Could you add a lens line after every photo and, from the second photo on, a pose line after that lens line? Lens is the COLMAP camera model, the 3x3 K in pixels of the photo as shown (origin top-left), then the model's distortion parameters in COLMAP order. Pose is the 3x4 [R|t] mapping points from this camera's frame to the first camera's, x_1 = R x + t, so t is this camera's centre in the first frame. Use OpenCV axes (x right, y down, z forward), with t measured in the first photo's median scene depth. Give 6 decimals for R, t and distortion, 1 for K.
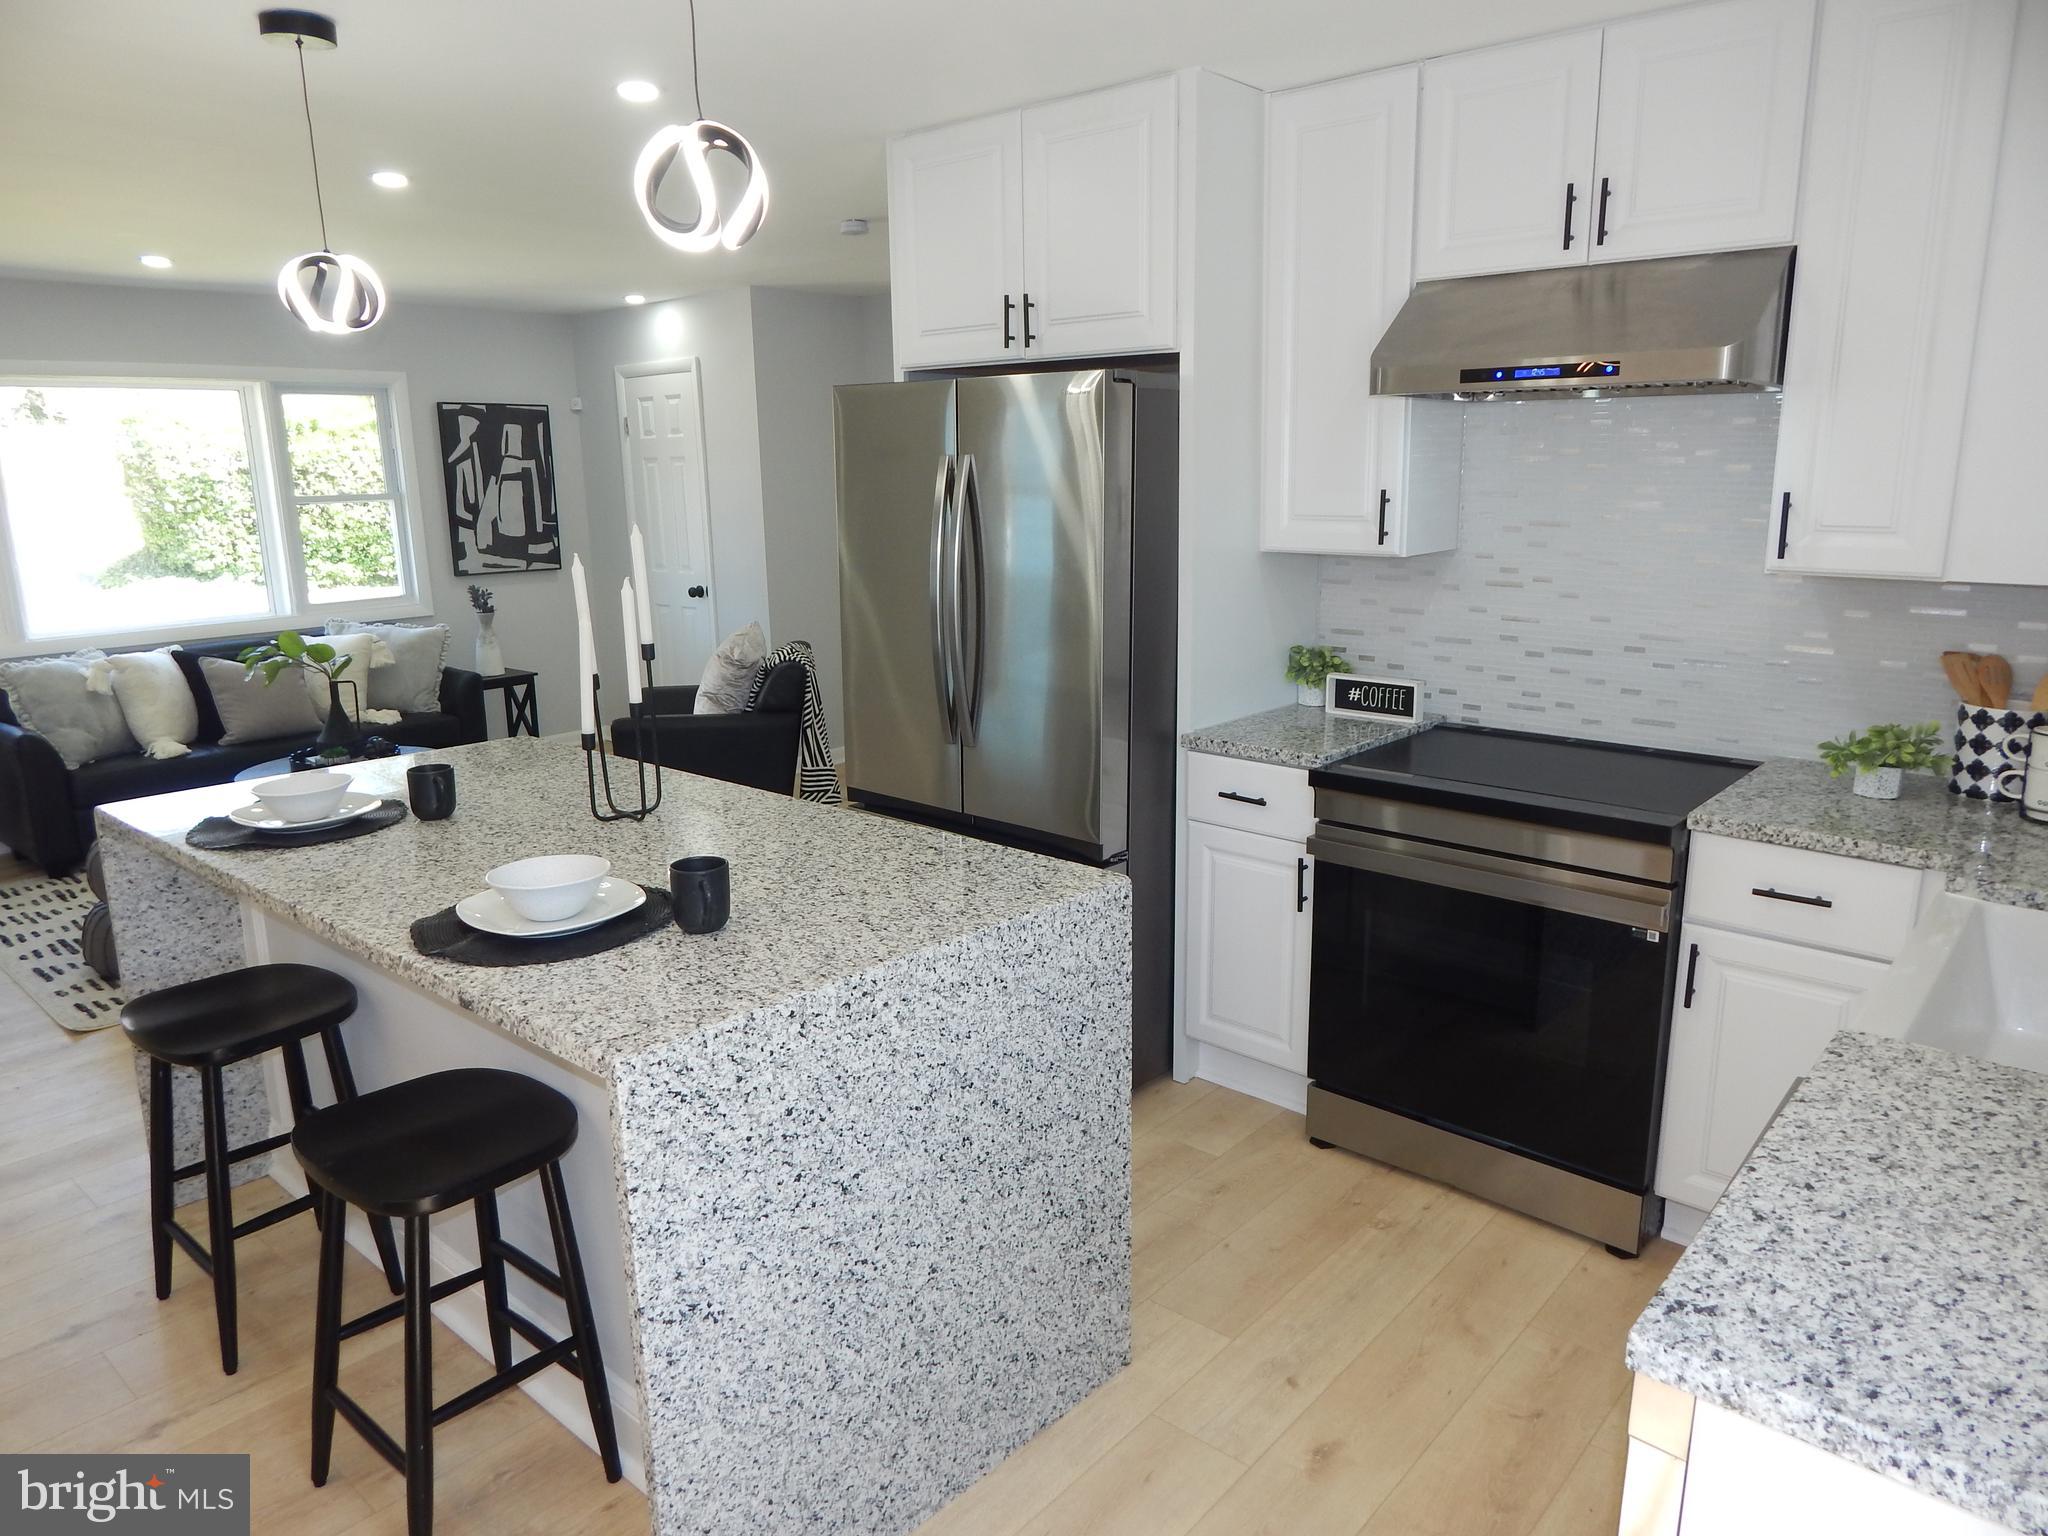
lens RADIAL K [[1364.9, 0, 1061.3], [0, 1364.9, 768.4], [0, 0, 1]] dist [0.002231, -0.004928]
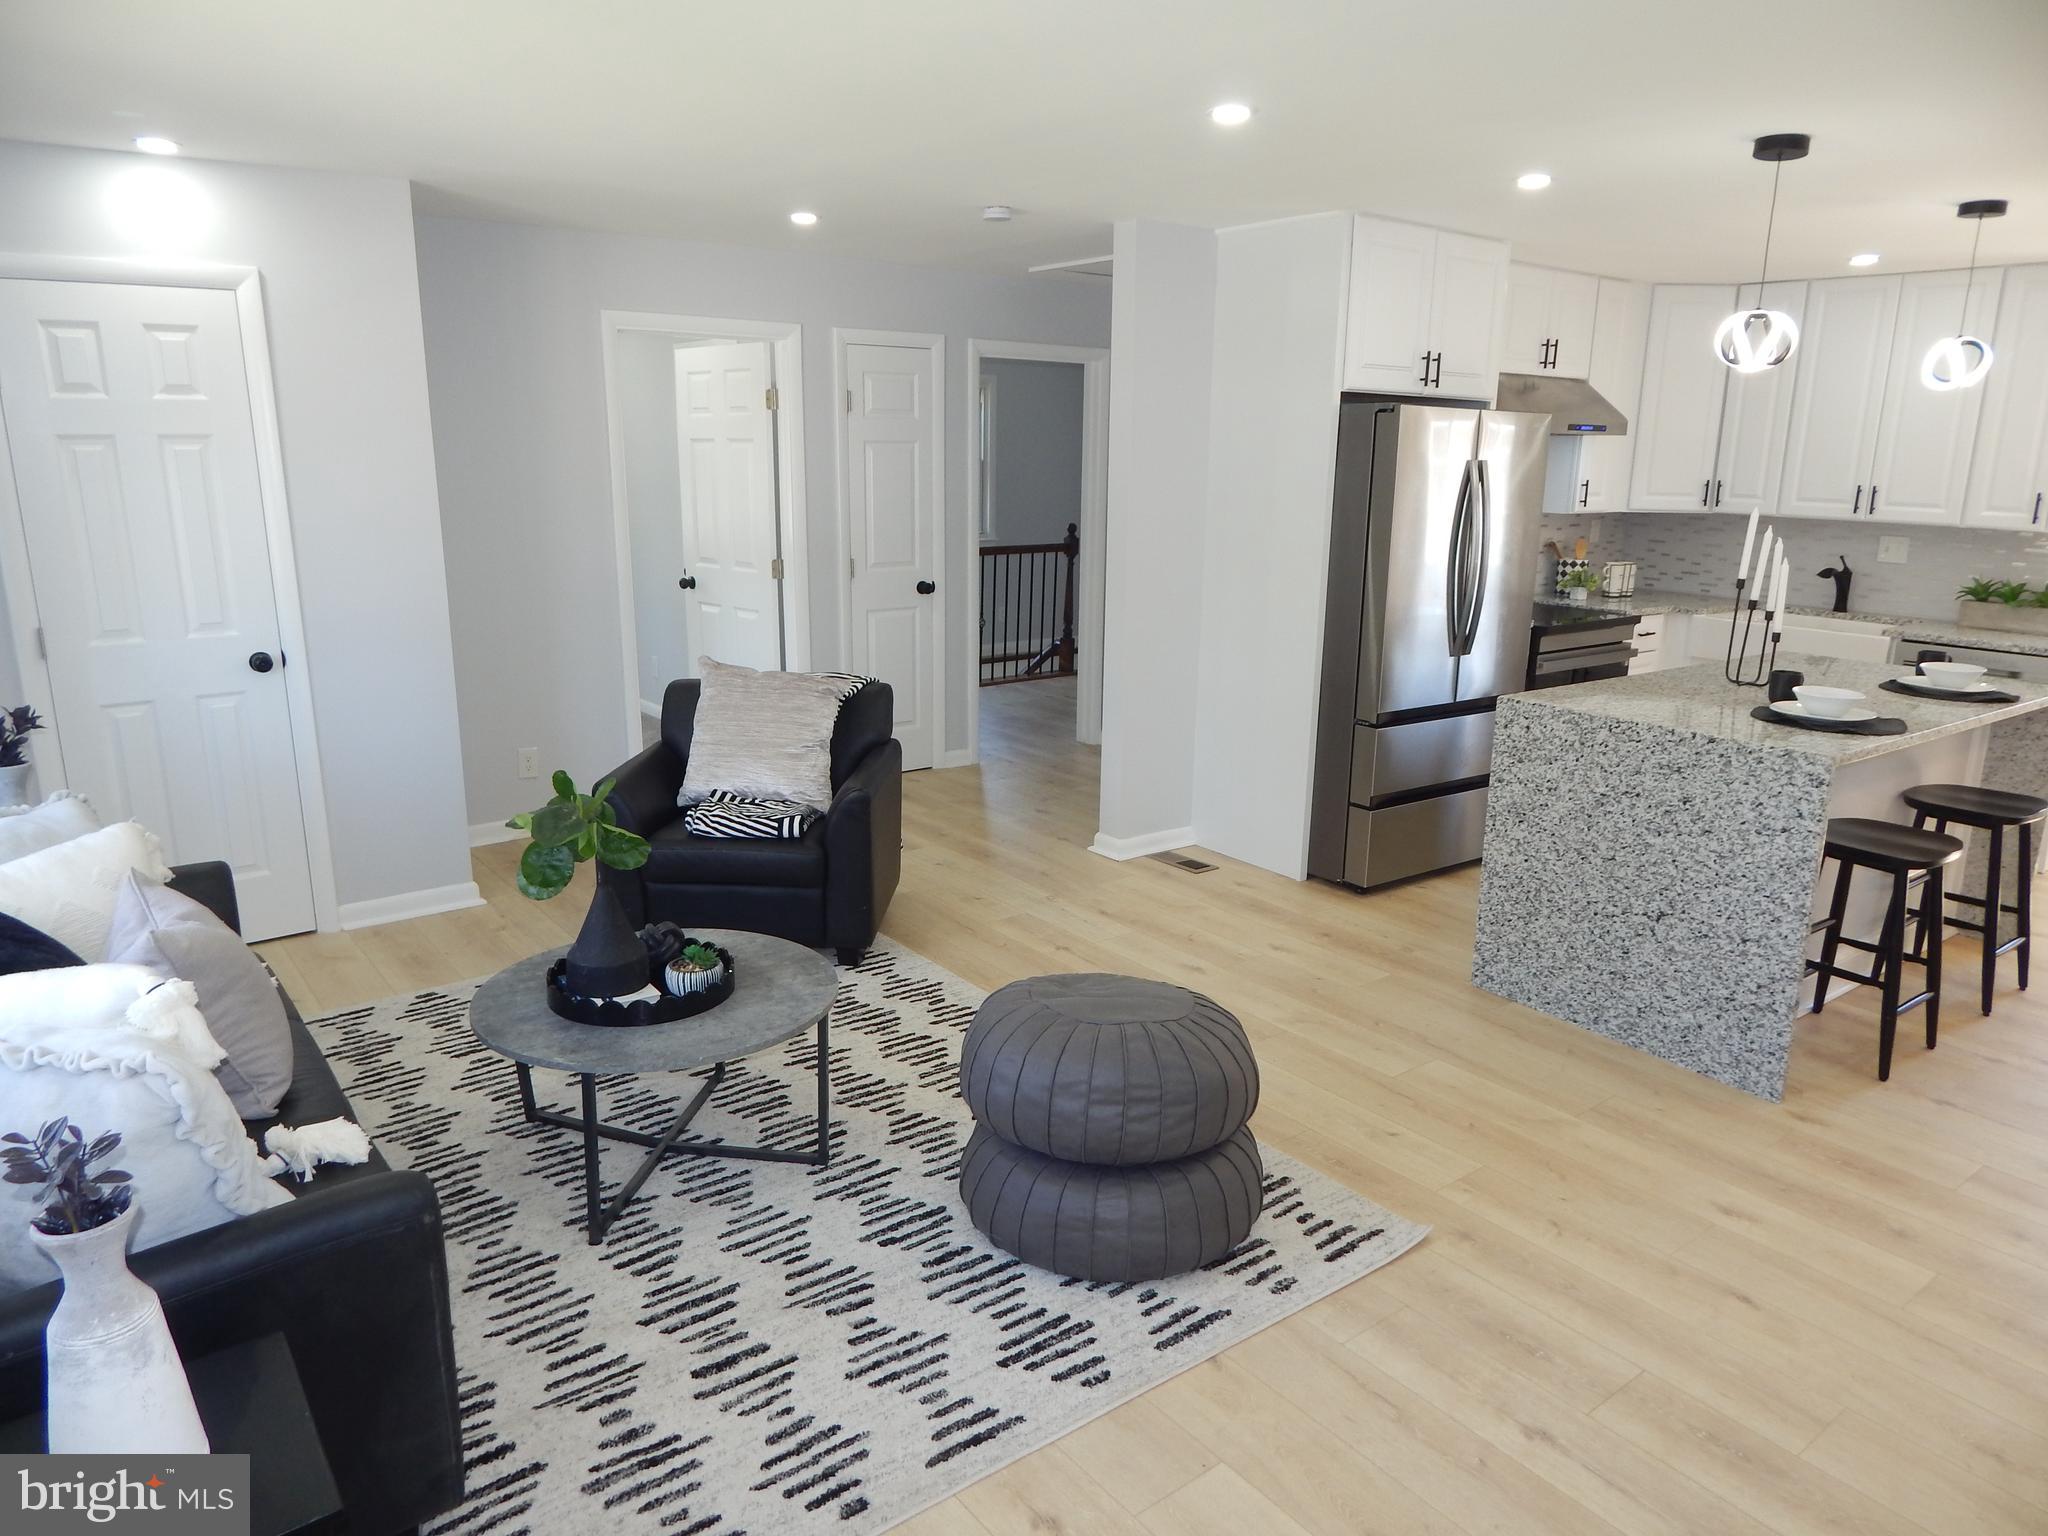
lens RADIAL K [[1320.5, 0, 1024.0], [0, 1320.5, 768.0], [0, 0, 1]] dist [0.002238, -0.001739]
pose [[0.209531, -0.215805, 0.953690, -1.005684], [0.200134, 0.964158, 0.174203, -0.156631], [-0.957101, 0.154365, 0.245211, 0.718160]]
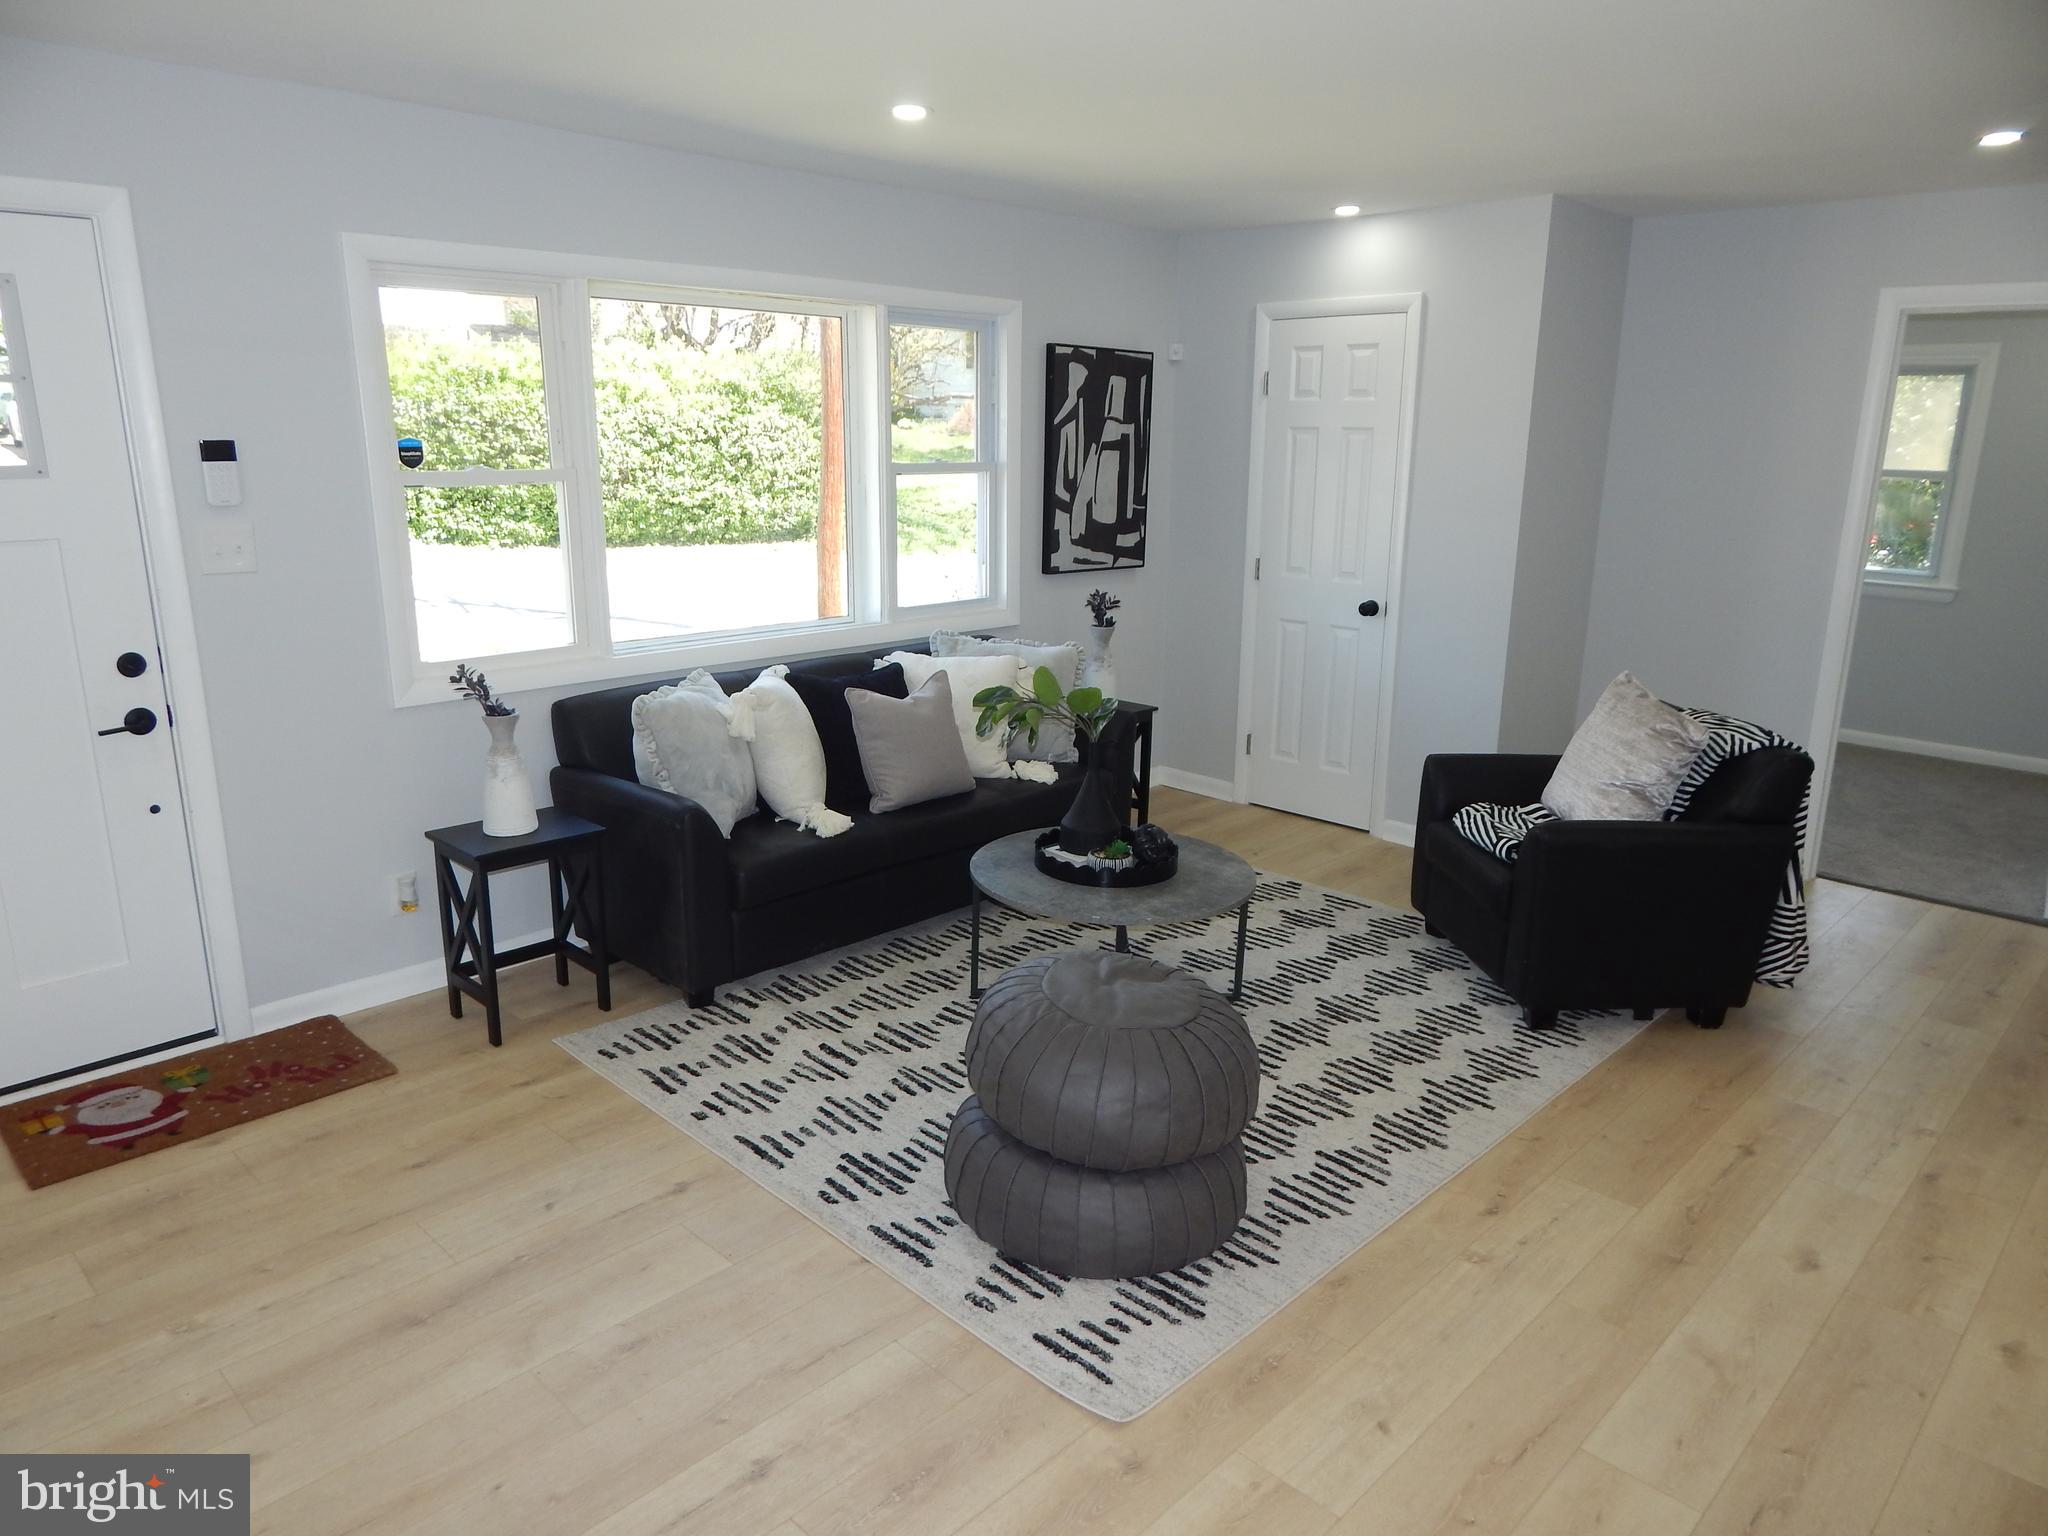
lens RADIAL K [[1366.3, 0, 1037.3], [0, 1366.3, 772.1], [0, 0, 1]] dist [-0.011374, -0.001248]
pose [[0.997303, 0.047460, -0.055976, -0.530943], [-0.046235, 0.998666, 0.022982, -0.063760], [0.056992, -0.020332, 0.998168, 0.316075]]
